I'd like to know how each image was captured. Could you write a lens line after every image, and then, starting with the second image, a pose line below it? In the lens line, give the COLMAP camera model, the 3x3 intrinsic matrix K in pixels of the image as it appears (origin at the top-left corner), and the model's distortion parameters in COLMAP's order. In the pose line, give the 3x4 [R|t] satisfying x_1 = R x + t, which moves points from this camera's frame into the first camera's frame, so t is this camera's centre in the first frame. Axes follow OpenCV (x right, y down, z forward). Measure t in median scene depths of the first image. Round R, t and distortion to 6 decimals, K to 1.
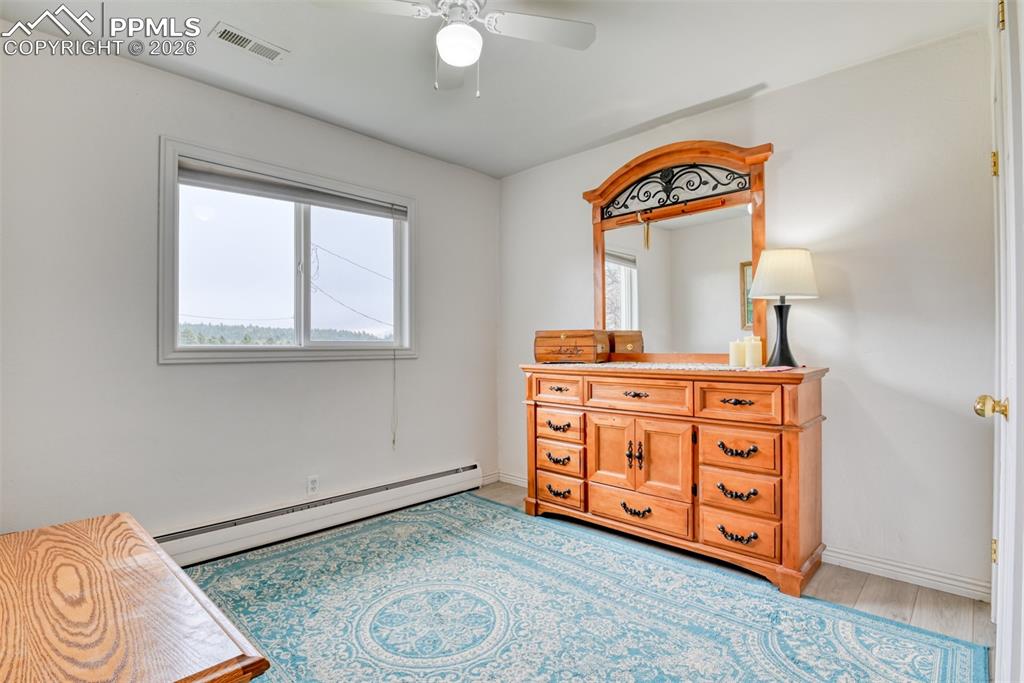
lens RADIAL K [[503.4, 0, 512.2], [0, 503.4, 341.4], [0, 0, 1]] dist [-0.022382, -0.002566]
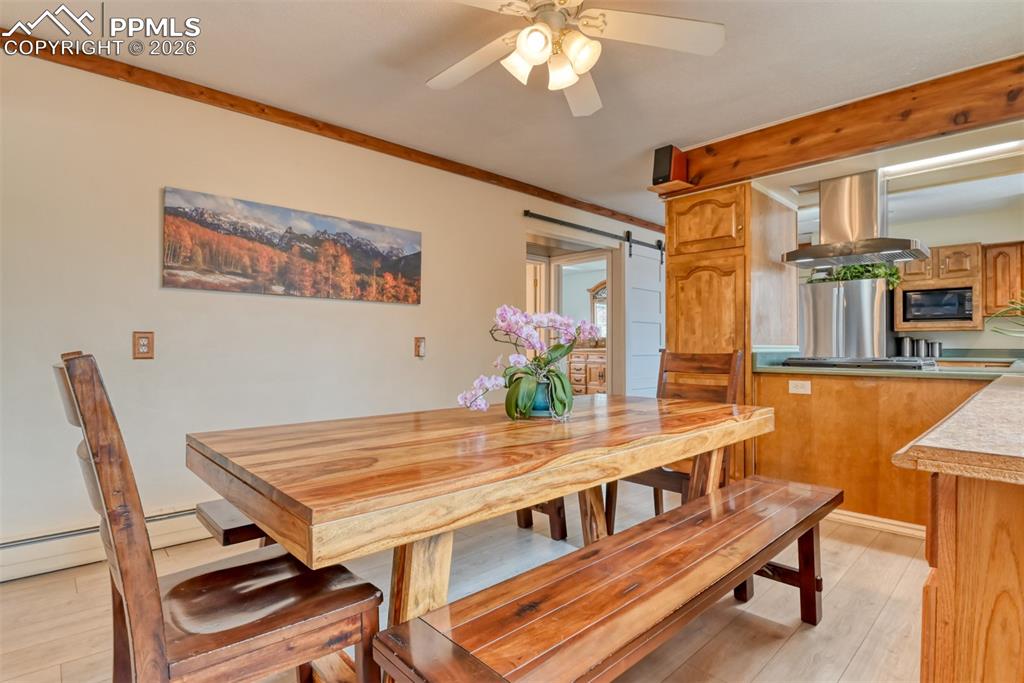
lens RADIAL K [[503.4, 0, 510.4], [0, 503.4, 342.4], [0, 0, 1]] dist [-0.022382, -0.002566]
pose [[0.998208, 0.001681, -0.059824, -0.133646], [-0.001654, 0.999999, 0.000496, 0.006978], [0.059825, -0.000396, 0.998209, -2.083971]]
